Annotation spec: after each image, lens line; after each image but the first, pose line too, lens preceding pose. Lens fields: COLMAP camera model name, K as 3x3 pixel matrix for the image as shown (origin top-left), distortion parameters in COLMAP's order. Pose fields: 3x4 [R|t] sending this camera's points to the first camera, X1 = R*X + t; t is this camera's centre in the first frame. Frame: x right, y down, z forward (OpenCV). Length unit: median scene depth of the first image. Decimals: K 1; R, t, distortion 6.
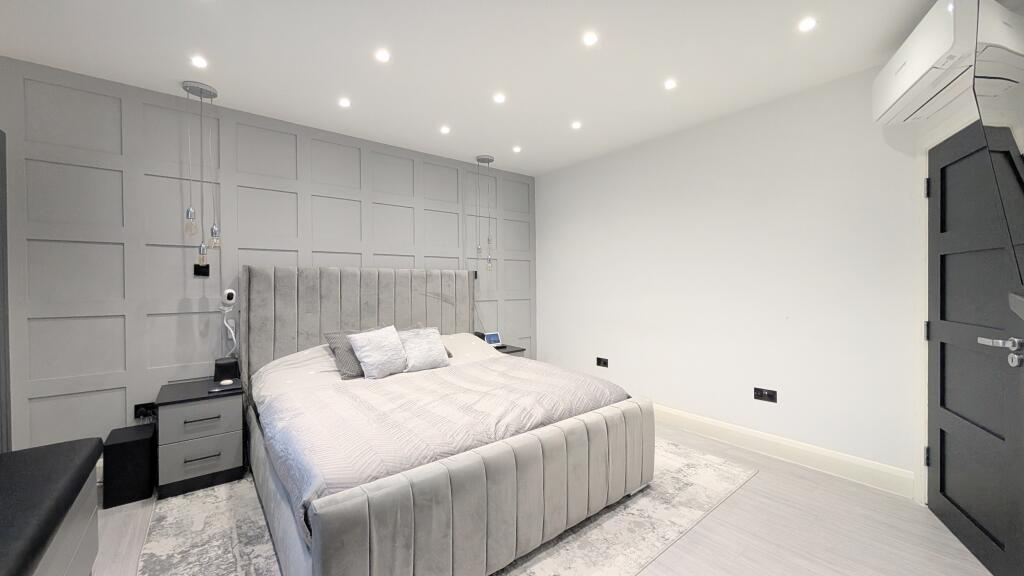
lens RADIAL K [[385.4, 0, 508.7], [0, 385.4, 286.8], [0, 0, 1]] dist [-0.000140, -0.000015]
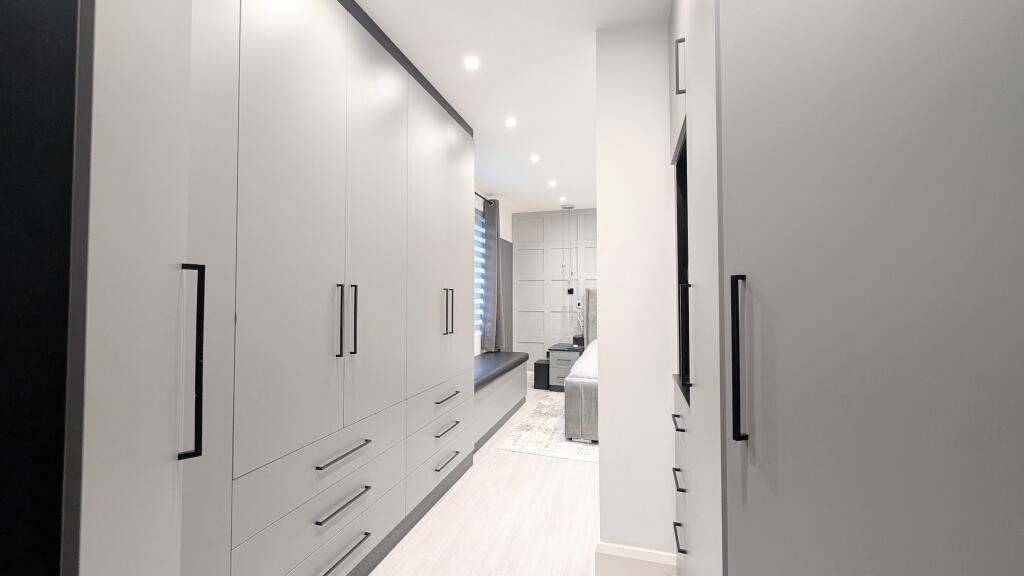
lens RADIAL K [[385.4, 0, 508.7], [0, 385.4, 286.8], [0, 0, 1]] dist [-0.000140, -0.000015]
pose [[0.564480, -0.012499, -0.825352, 0.712672], [-0.013121, 0.999623, -0.024111, -0.012625], [0.825343, 0.024440, 0.564103, -0.428137]]
